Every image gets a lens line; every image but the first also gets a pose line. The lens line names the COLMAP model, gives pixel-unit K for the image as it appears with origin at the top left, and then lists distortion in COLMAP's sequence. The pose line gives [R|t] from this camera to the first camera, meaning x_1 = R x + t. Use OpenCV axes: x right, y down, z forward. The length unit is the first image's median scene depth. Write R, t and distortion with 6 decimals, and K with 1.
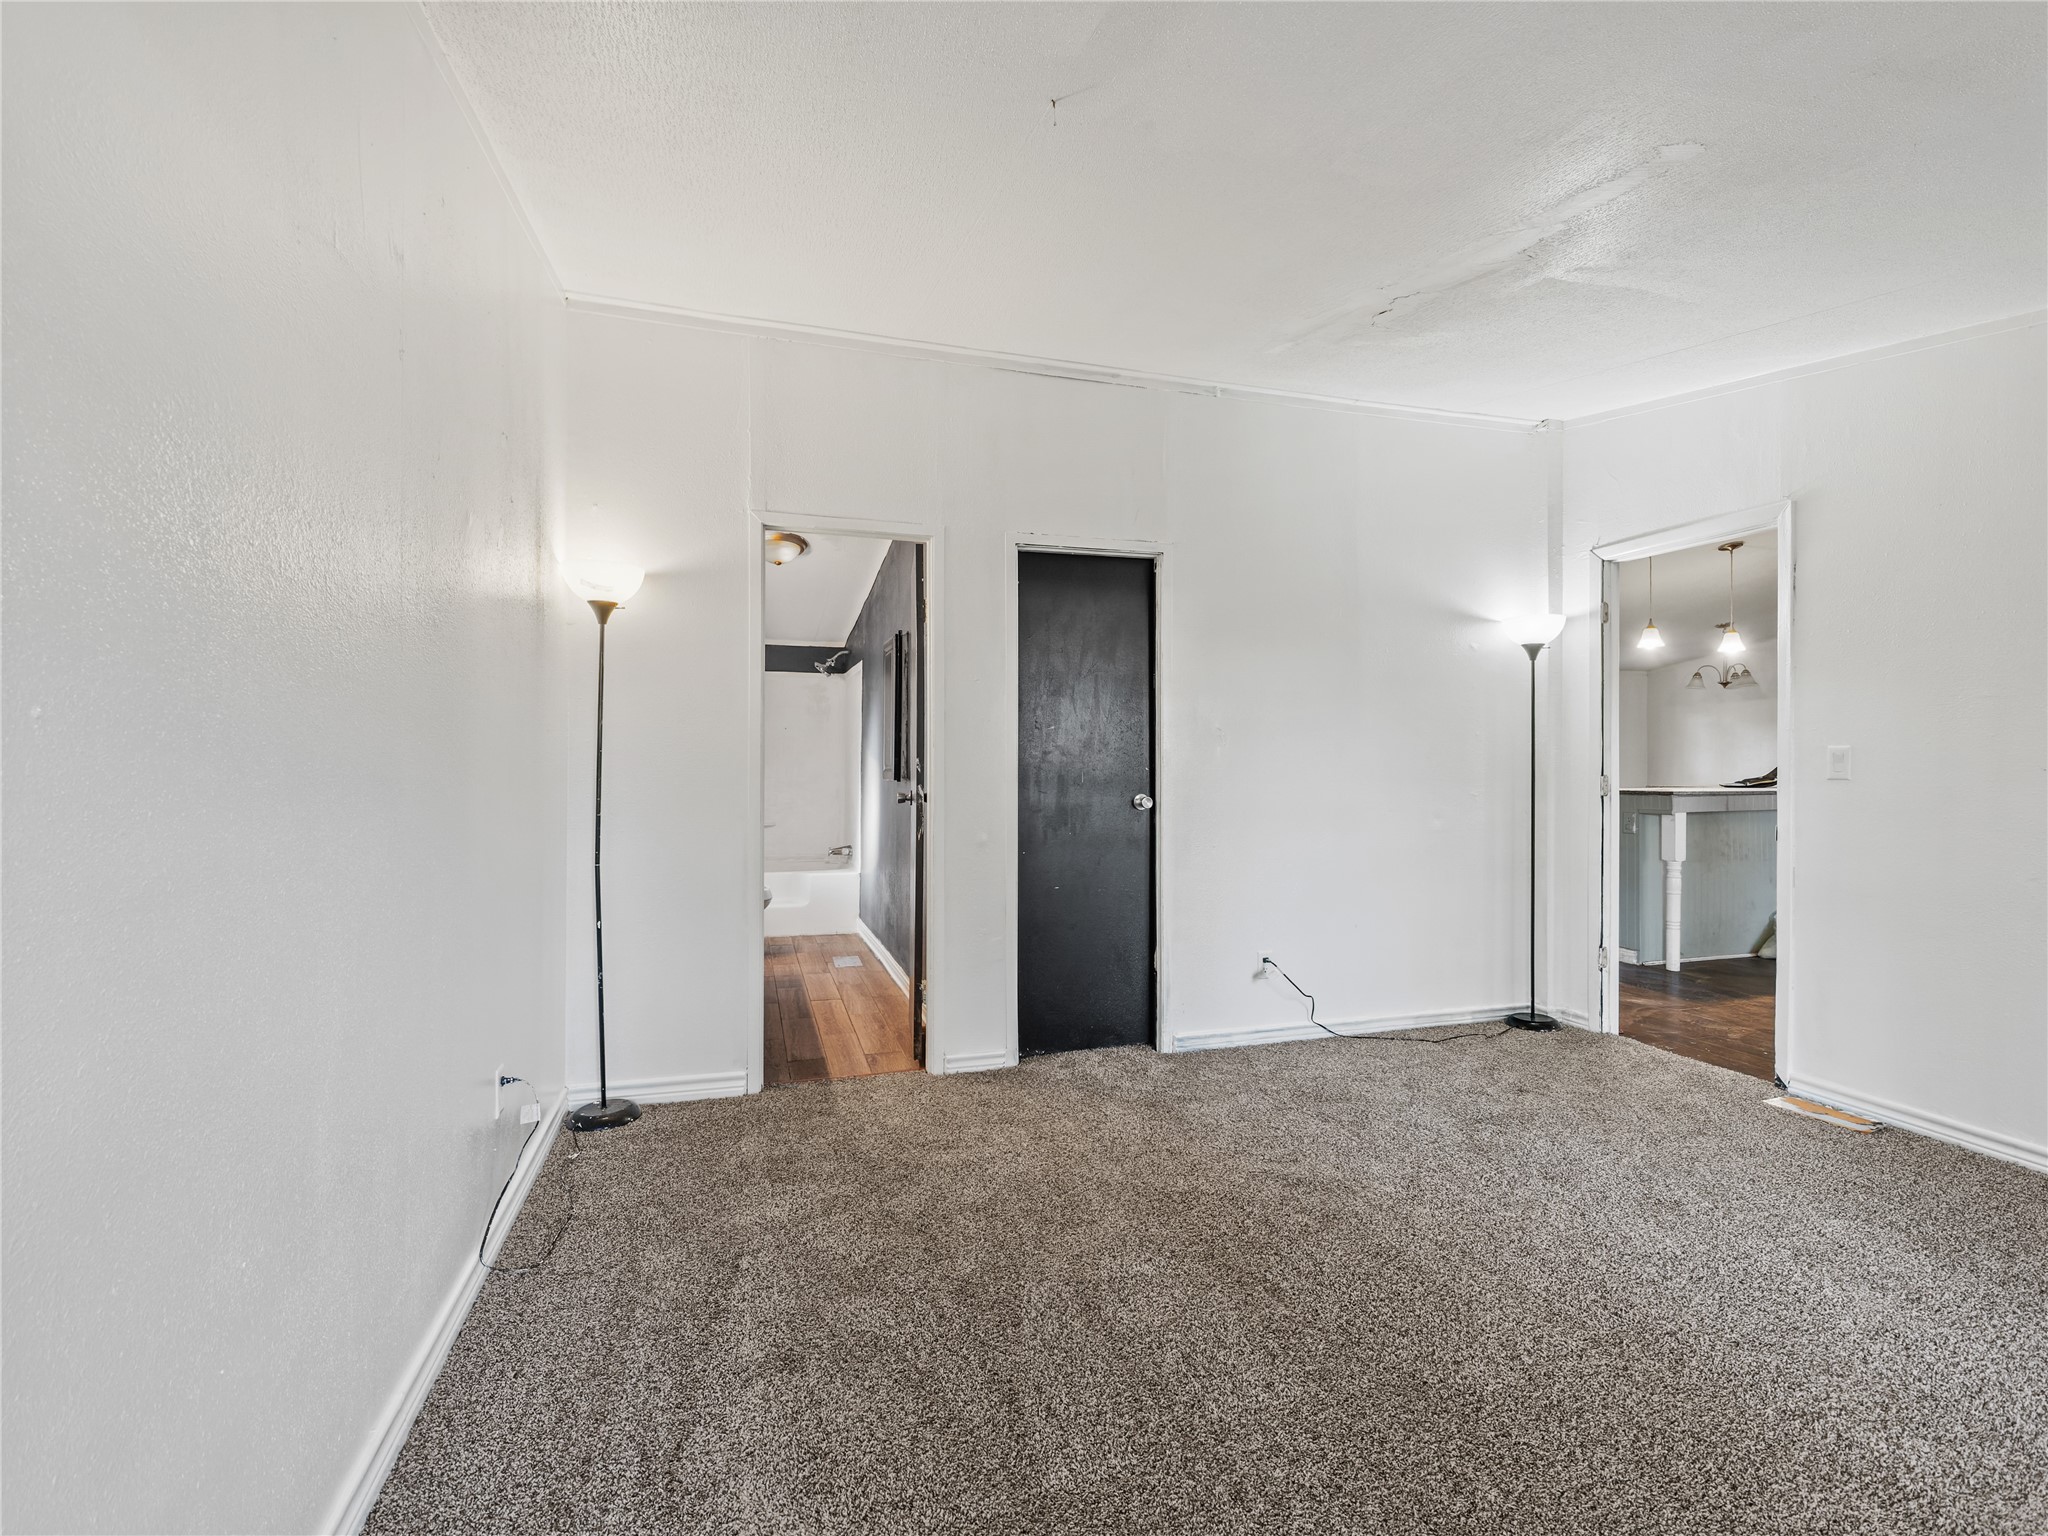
lens RADIAL K [[958.7, 0, 1021.8], [0, 958.7, 761.7], [0, 0, 1]] dist [0.001437, 0.000080]
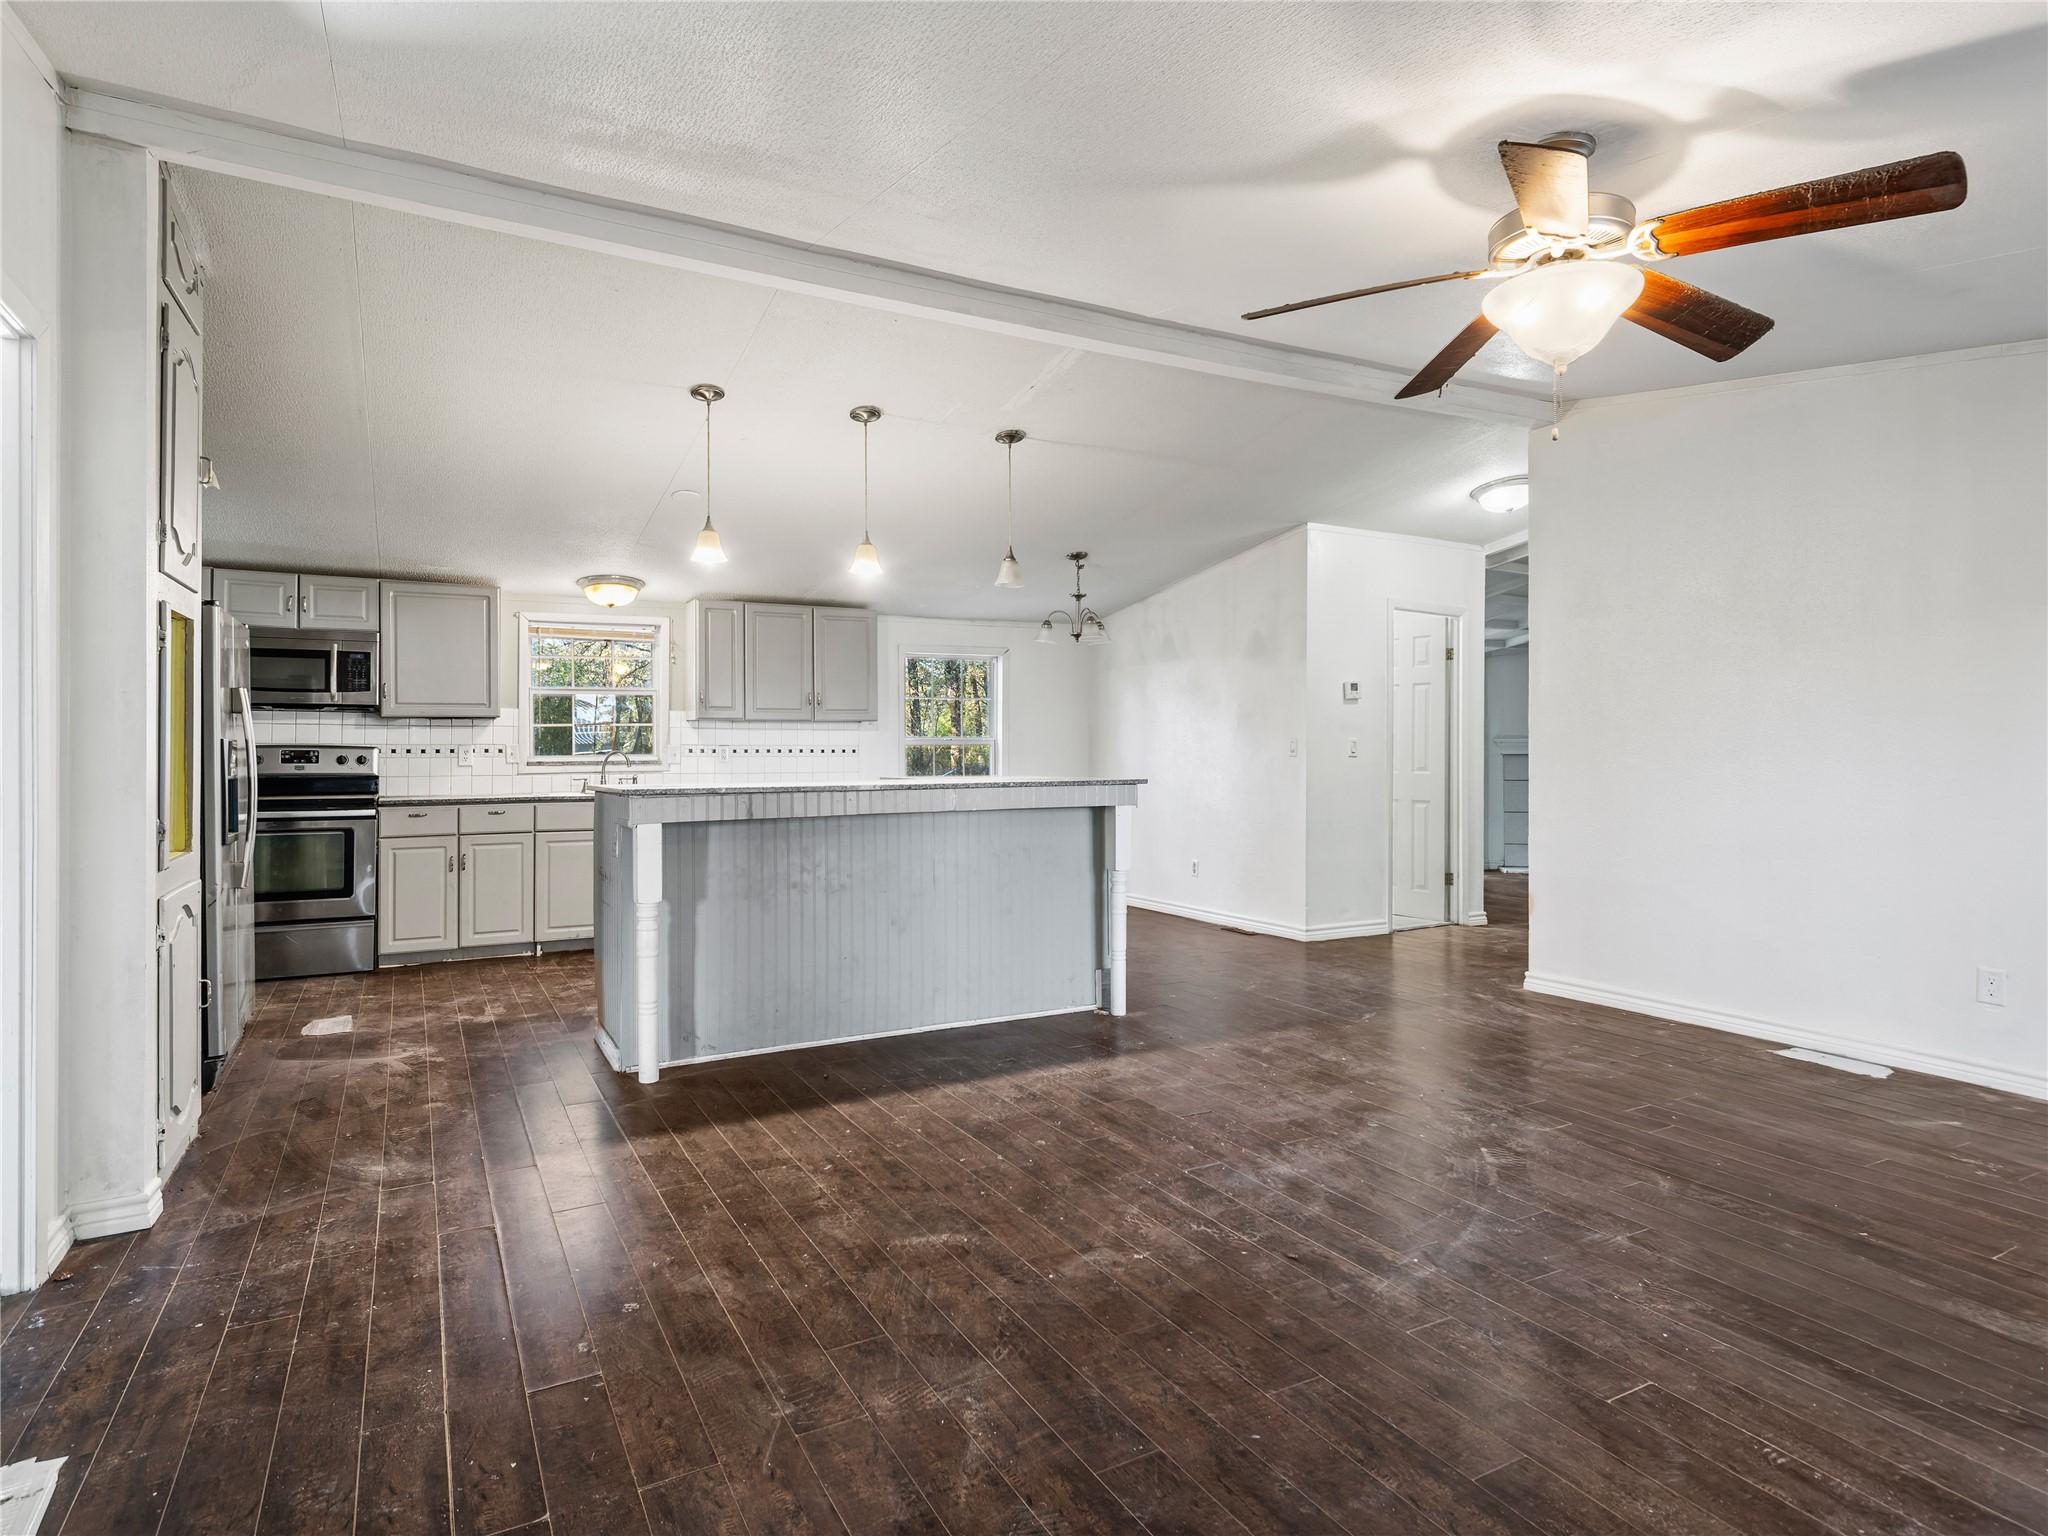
lens RADIAL K [[1132.7, 0, 1037.8], [0, 1132.7, 743.9], [0, 0, 1]] dist [0.008432, -0.003337]
pose [[0.976176, -0.002960, 0.216962, 0.714119], [0.003109, 0.999995, -0.000345, 0.003866], [-0.216960, 0.001012, 0.976180, 0.223825]]
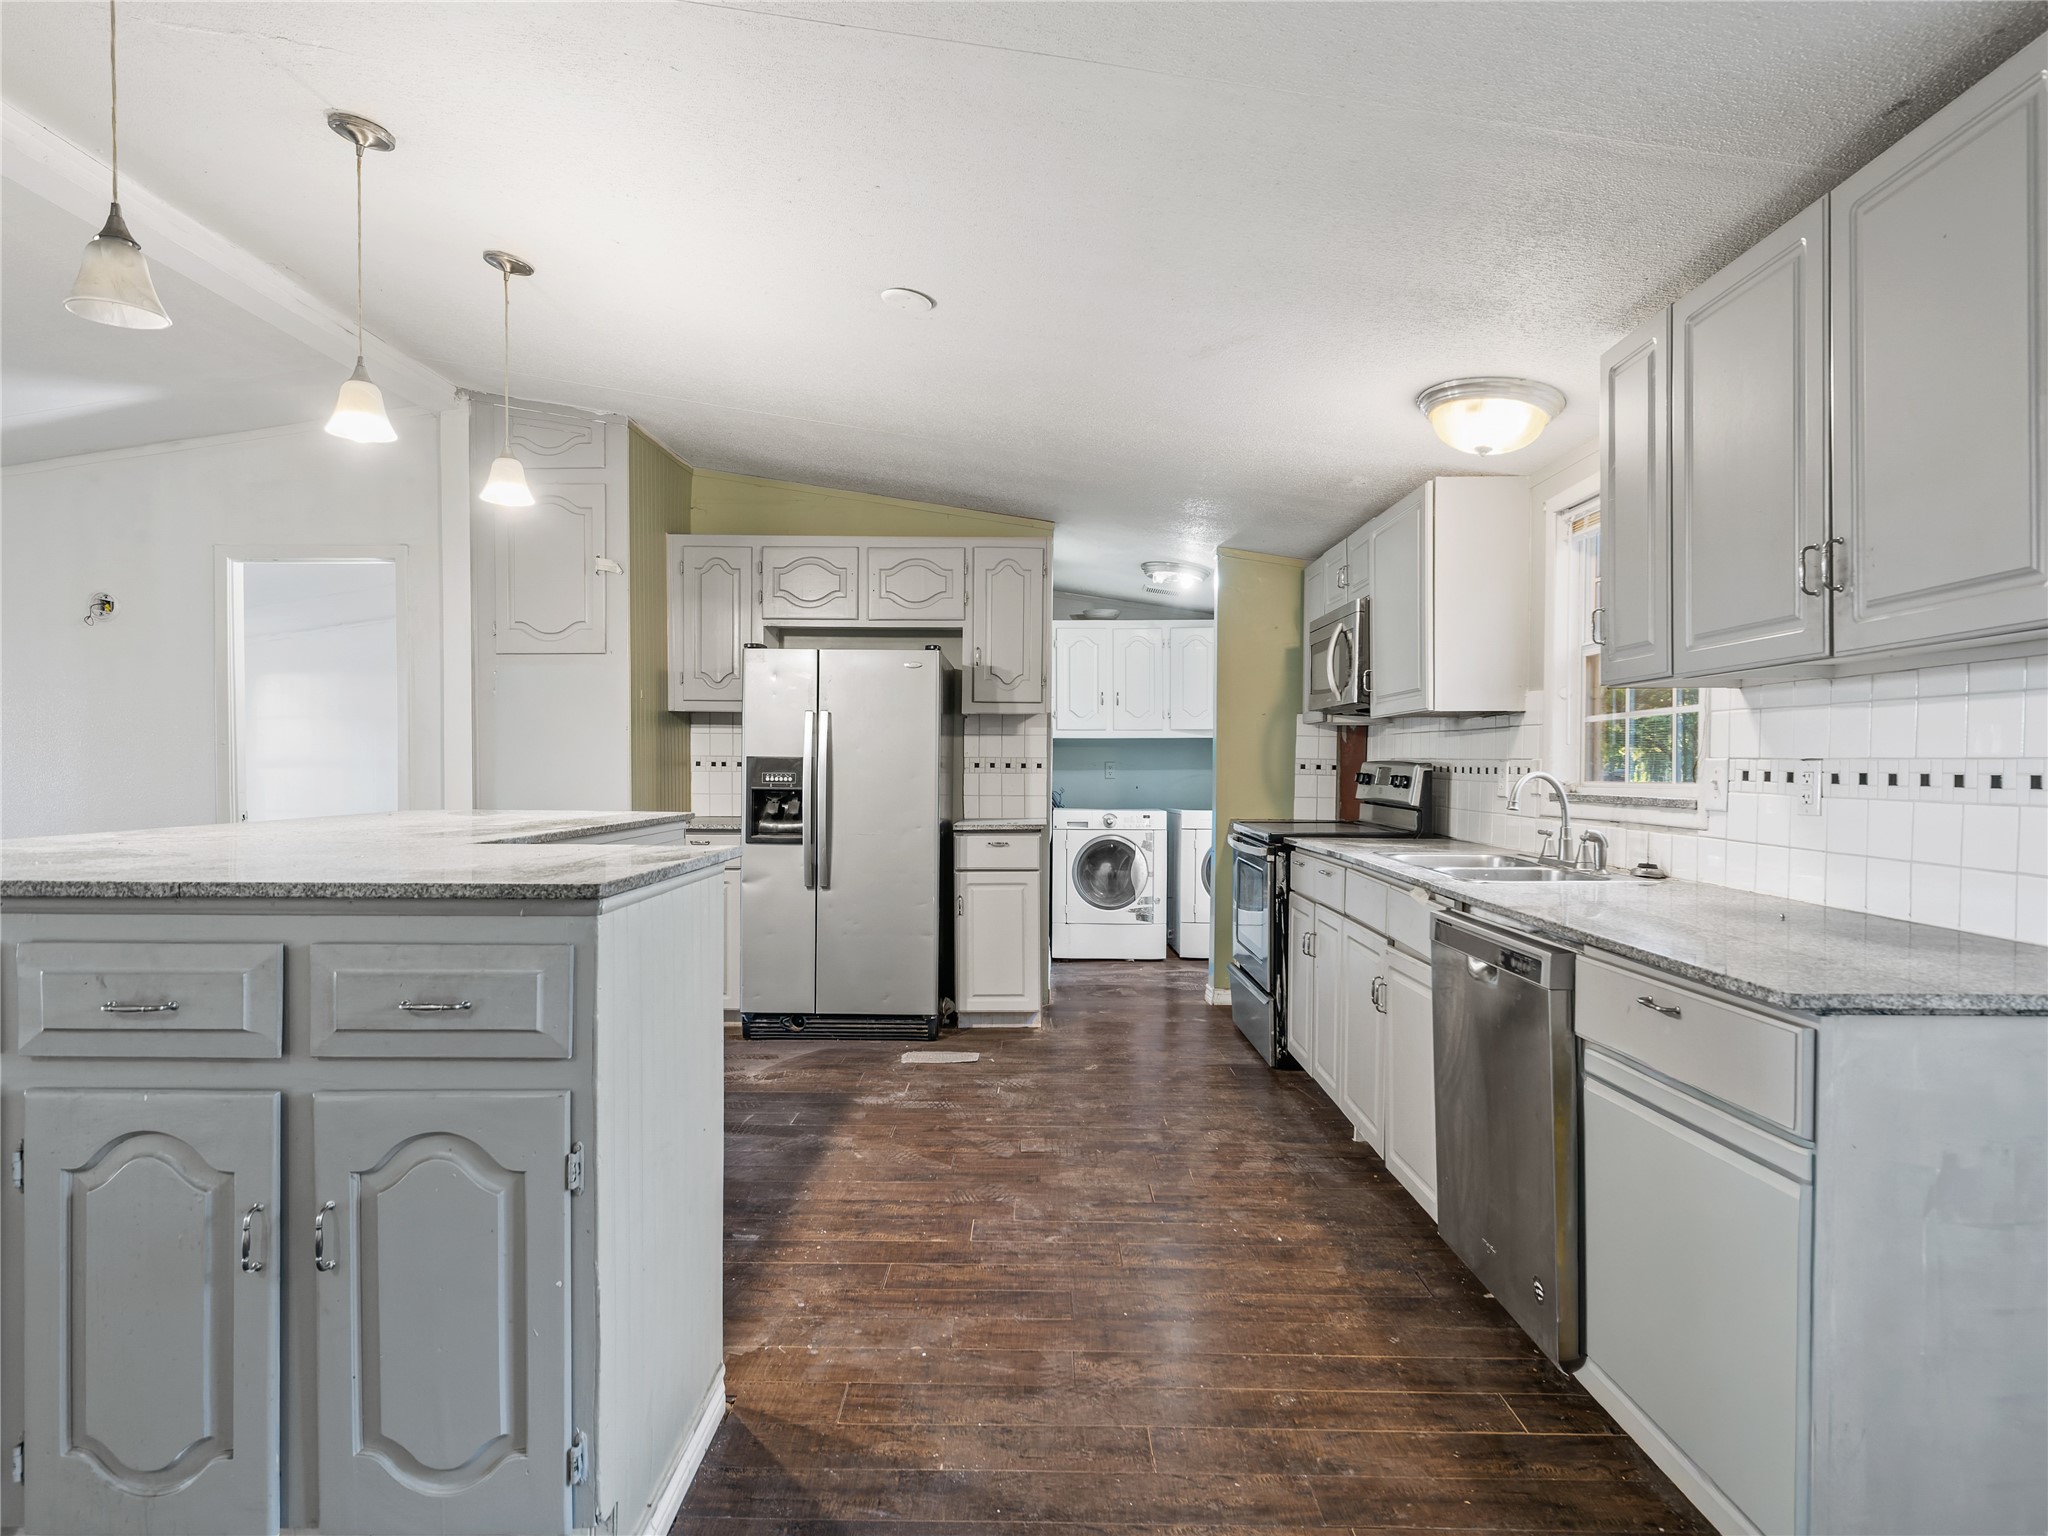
lens RADIAL K [[1132.7, 0, 1024.1], [0, 1132.7, 765.9], [0, 0, 1]] dist [0.008432, -0.003337]
pose [[-0.299238, -0.000439, -0.954178, 1.115289], [0.000754, 0.999999, -0.000696, 0.006391], [0.954178, -0.000928, -0.299237, 1.418020]]
